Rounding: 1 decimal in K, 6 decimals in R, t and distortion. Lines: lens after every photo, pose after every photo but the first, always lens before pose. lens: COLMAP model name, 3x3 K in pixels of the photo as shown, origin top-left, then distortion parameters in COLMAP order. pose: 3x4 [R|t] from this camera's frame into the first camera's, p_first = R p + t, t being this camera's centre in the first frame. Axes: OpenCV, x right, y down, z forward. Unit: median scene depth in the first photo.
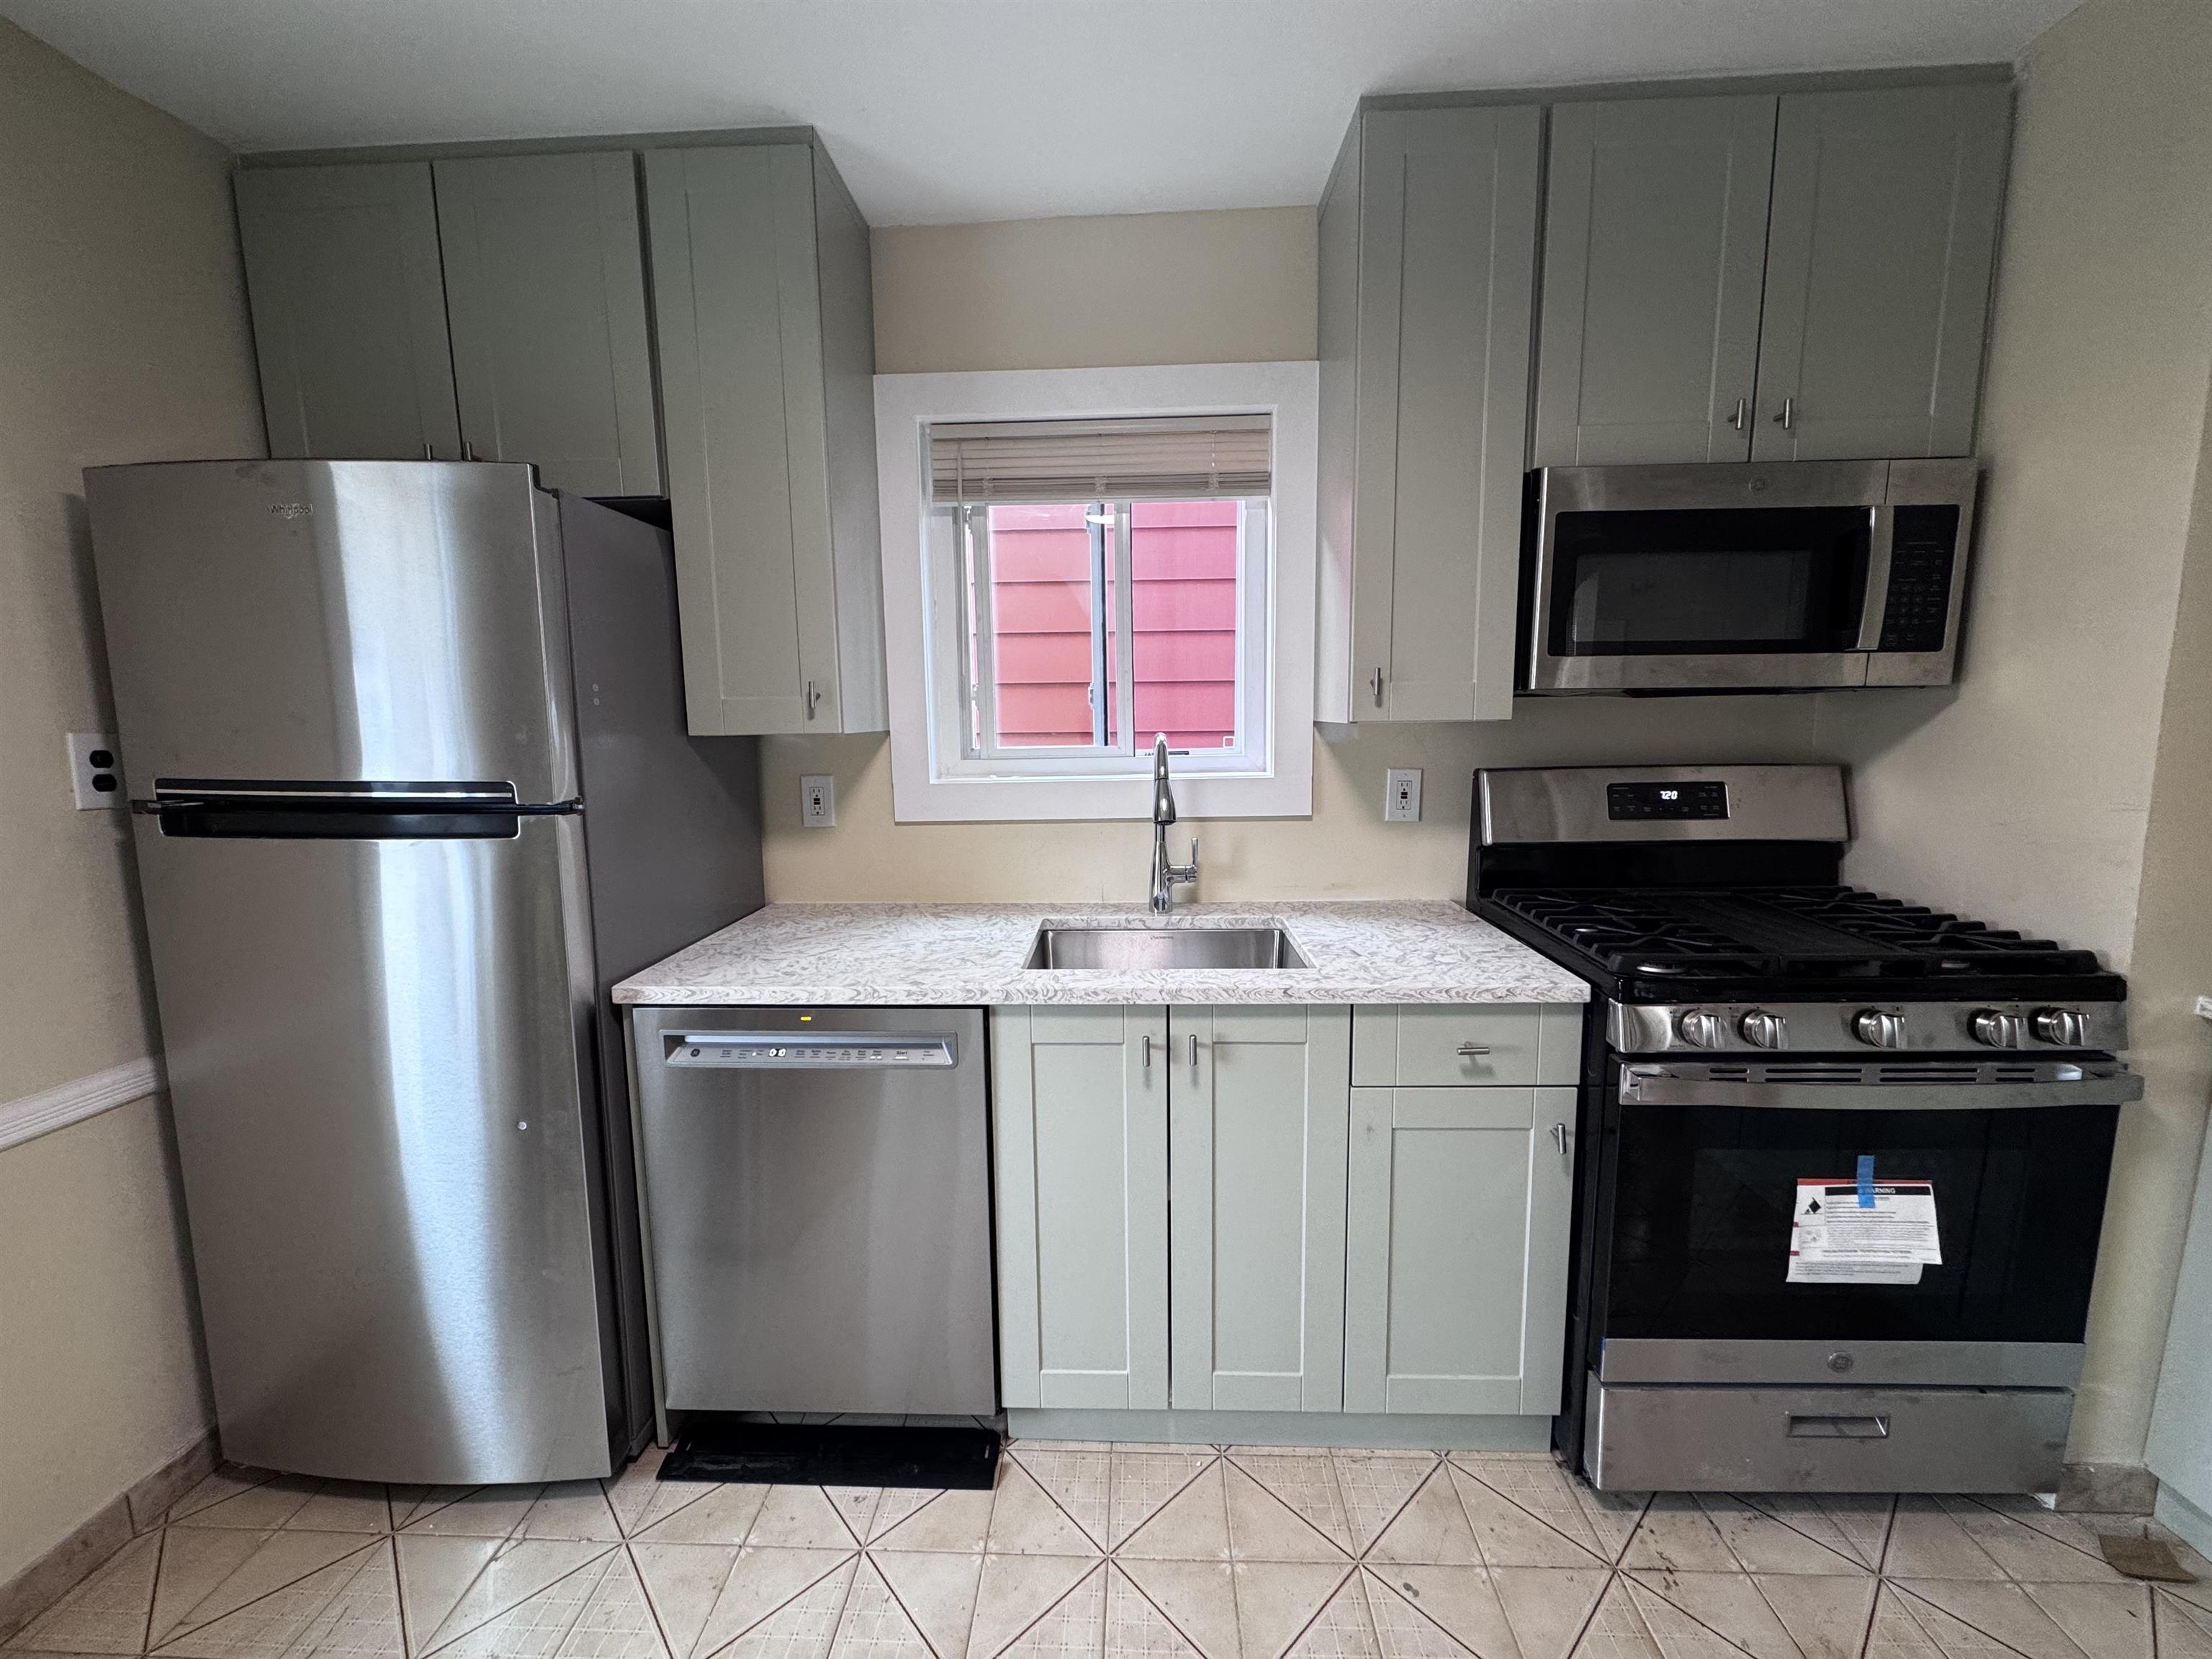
lens RADIAL K [[880.6, 0, 1093.3], [0, 880.6, 821.7], [0, 0, 1]] dist [-0.003271, 0.001596]
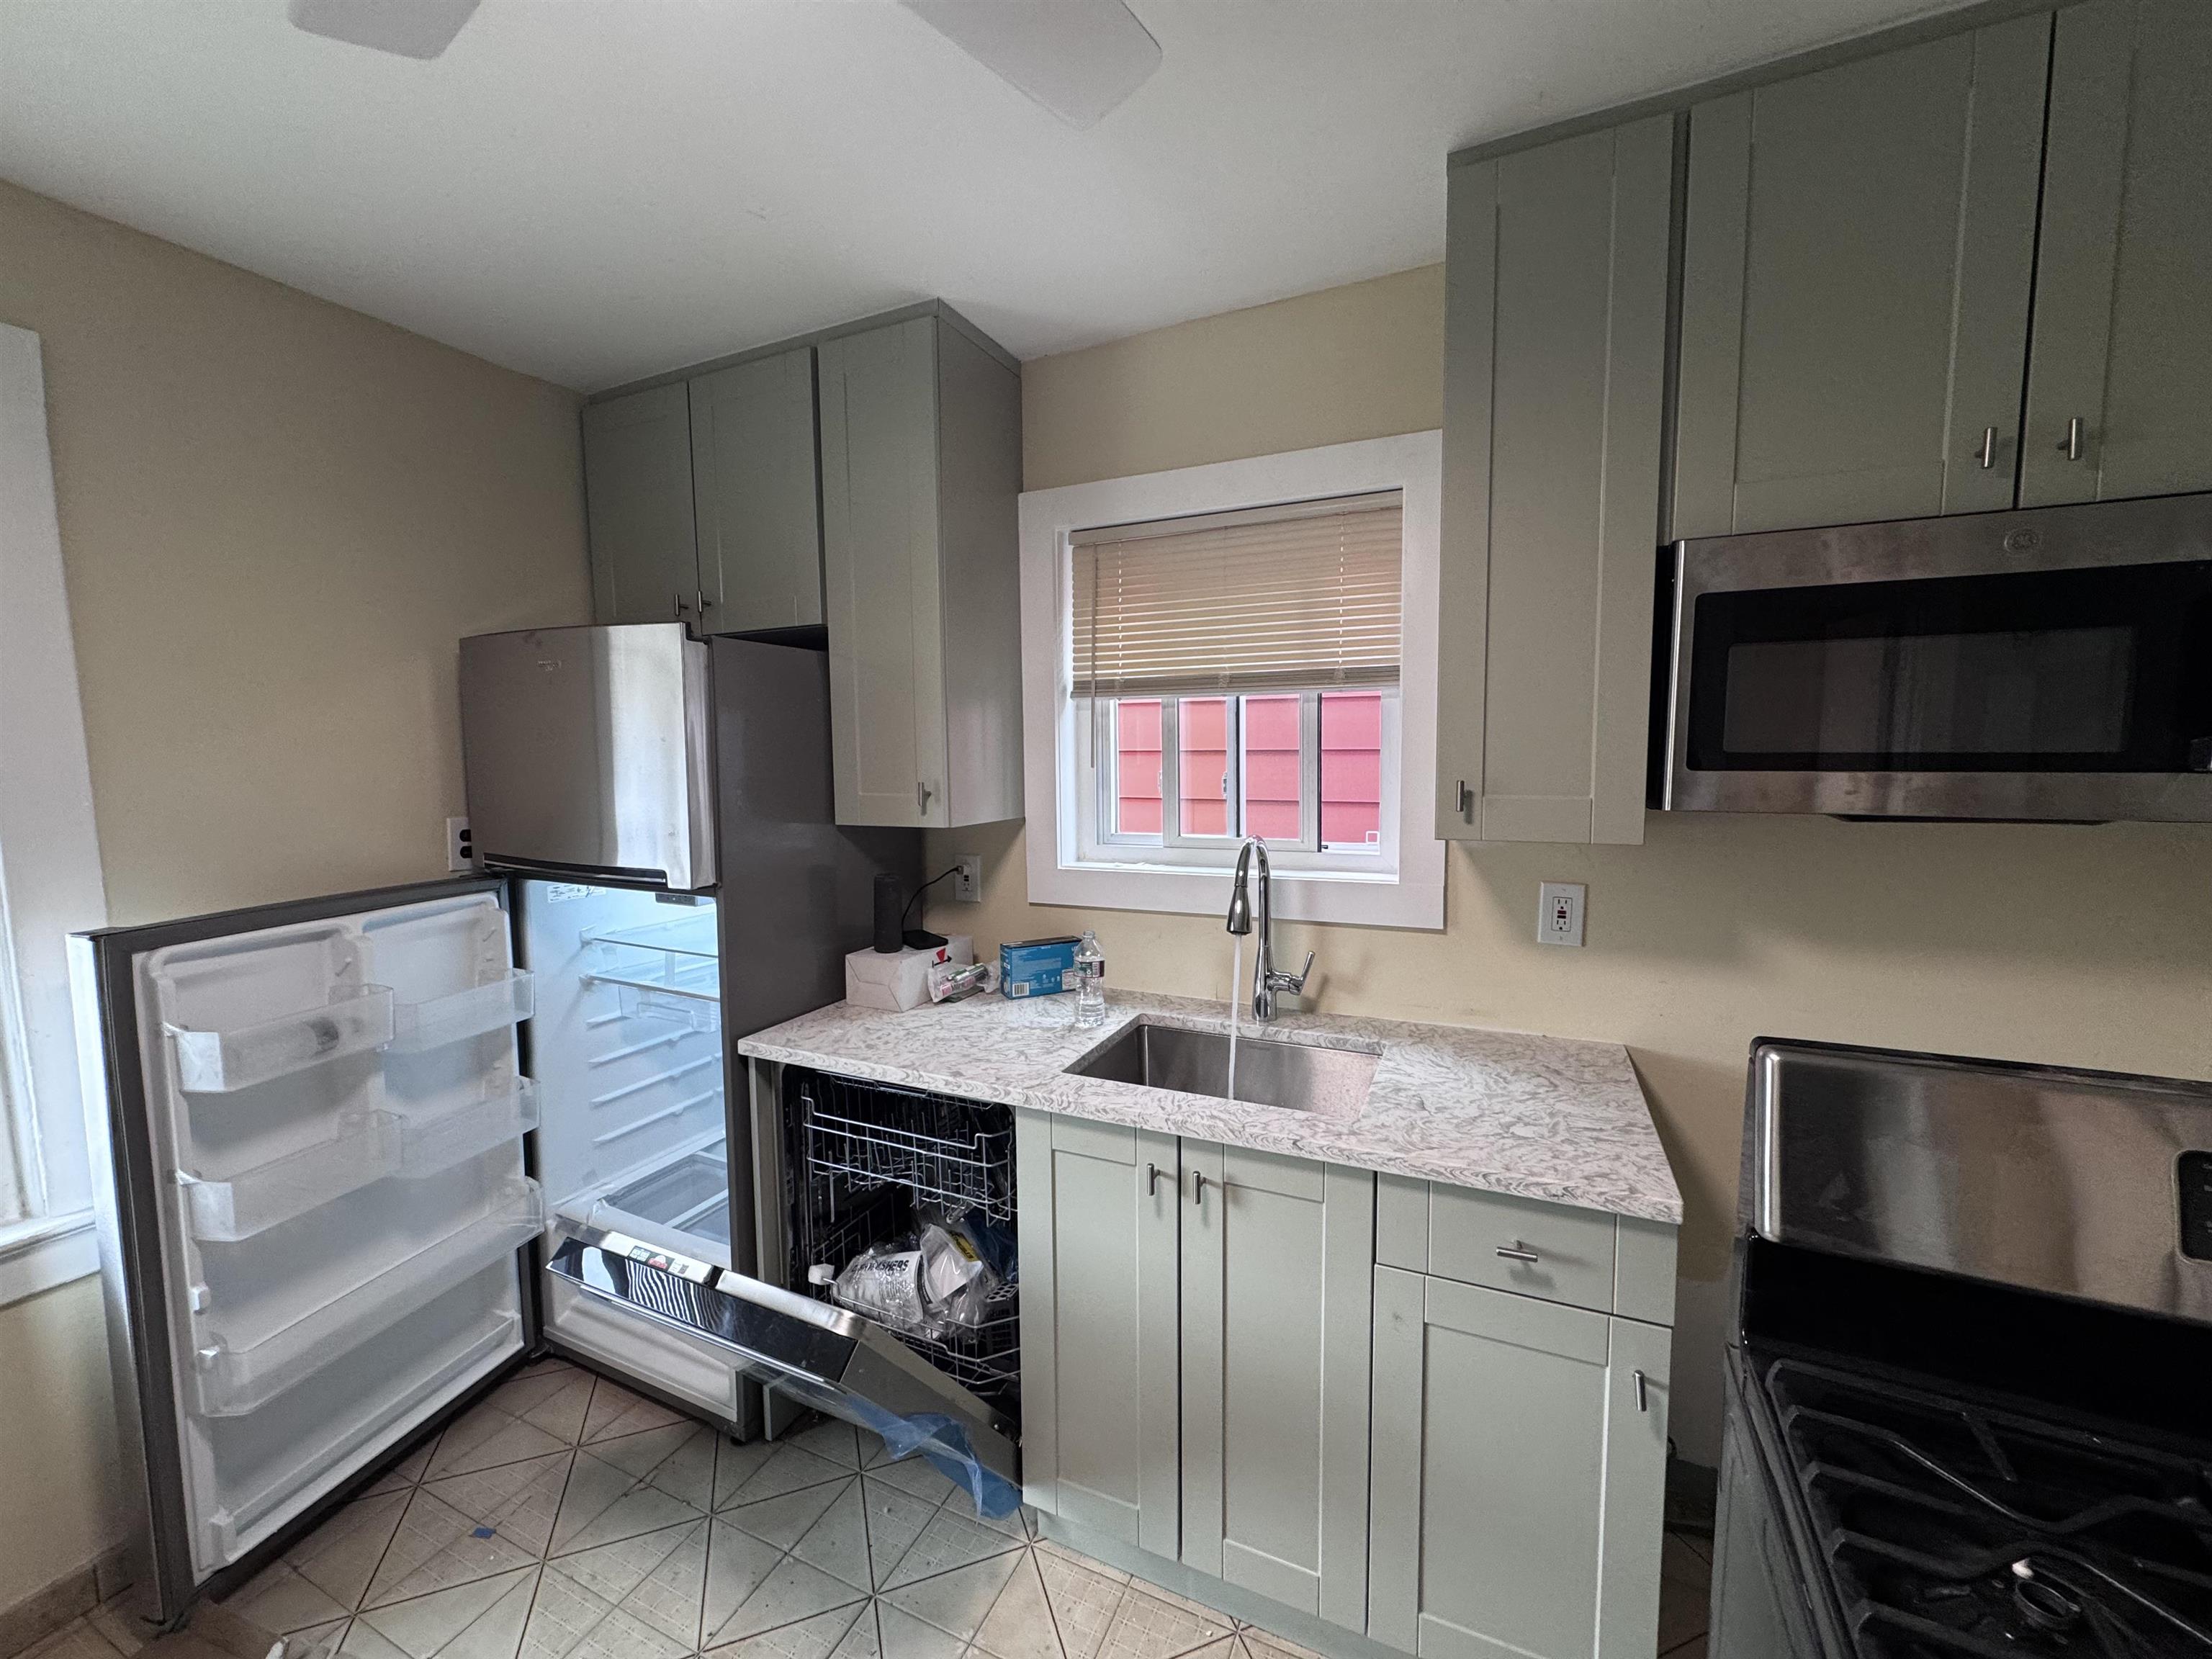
lens RADIAL K [[880.6, 0, 1089.9], [0, 880.6, 822.7], [0, 0, 1]] dist [-0.003271, 0.001596]
pose [[0.923987, 0.034673, -0.380848, 0.330341], [-0.048753, 0.998435, -0.027381, -0.095367], [0.379303, 0.043868, 0.924232, 0.055677]]
